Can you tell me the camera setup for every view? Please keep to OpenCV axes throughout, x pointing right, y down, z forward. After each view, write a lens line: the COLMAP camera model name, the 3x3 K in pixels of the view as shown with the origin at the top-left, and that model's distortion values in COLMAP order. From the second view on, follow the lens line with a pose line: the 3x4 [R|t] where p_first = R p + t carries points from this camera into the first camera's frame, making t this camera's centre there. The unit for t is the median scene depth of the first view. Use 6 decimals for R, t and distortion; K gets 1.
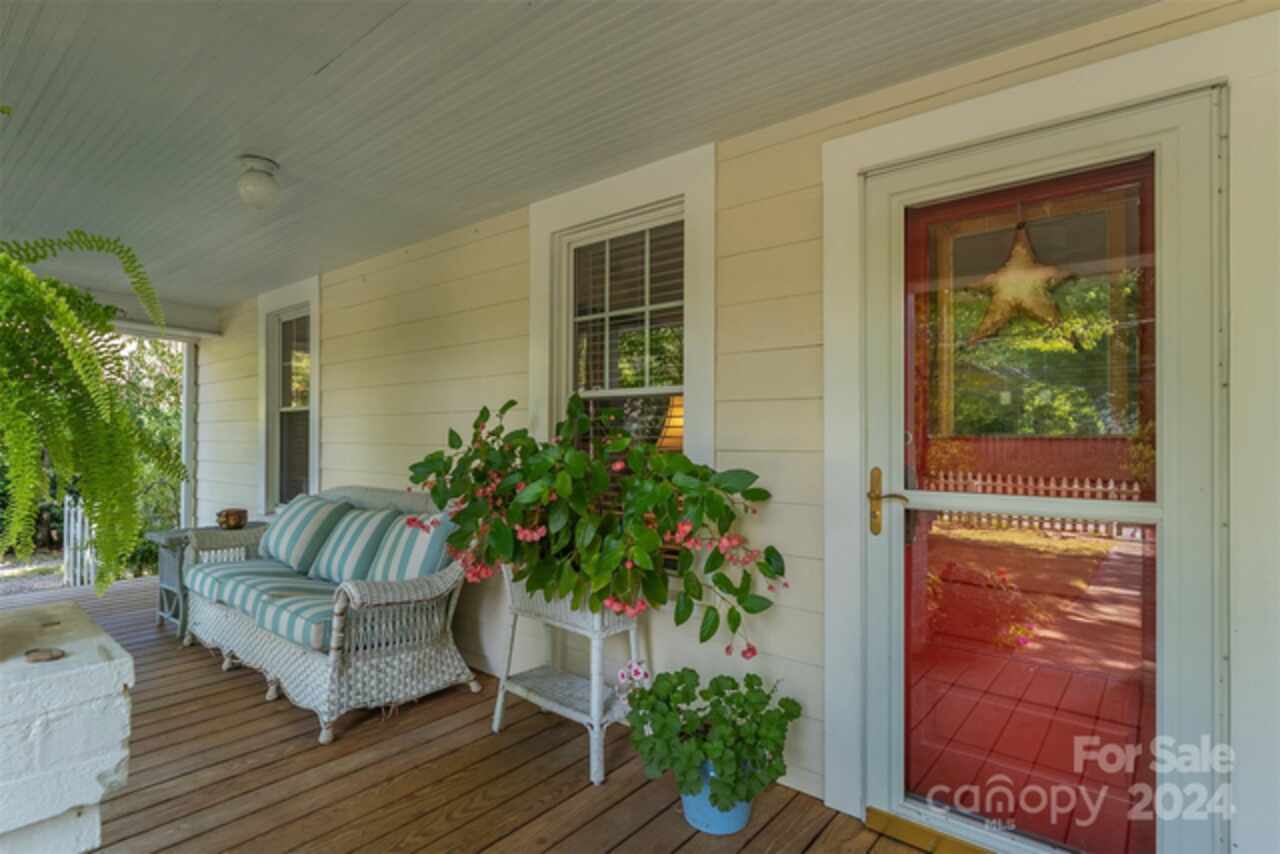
lens RADIAL K [[650.3, 0, 640.0], [0, 650.3, 427.0], [0, 0, 1]] dist [-0.003004, -0.000302]
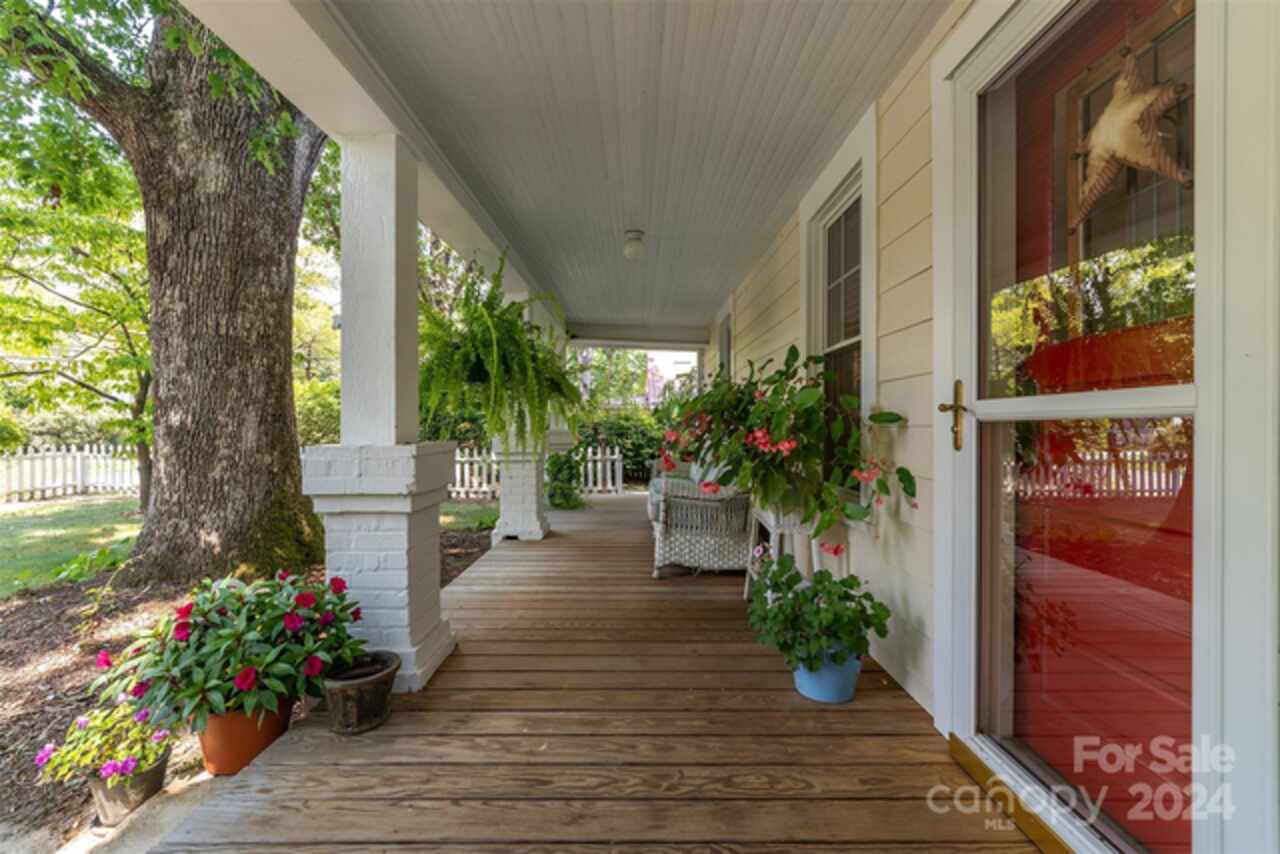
lens RADIAL K [[554.1, 0, 640.0], [0, 554.1, 427.0], [0, 0, 1]] dist [-0.000464, -0.000080]
pose [[0.621880, -0.004975, -0.783097, 0.575701], [0.011700, 0.999927, 0.002939, 0.100200], [0.783025, -0.010990, 0.621893, 0.103806]]
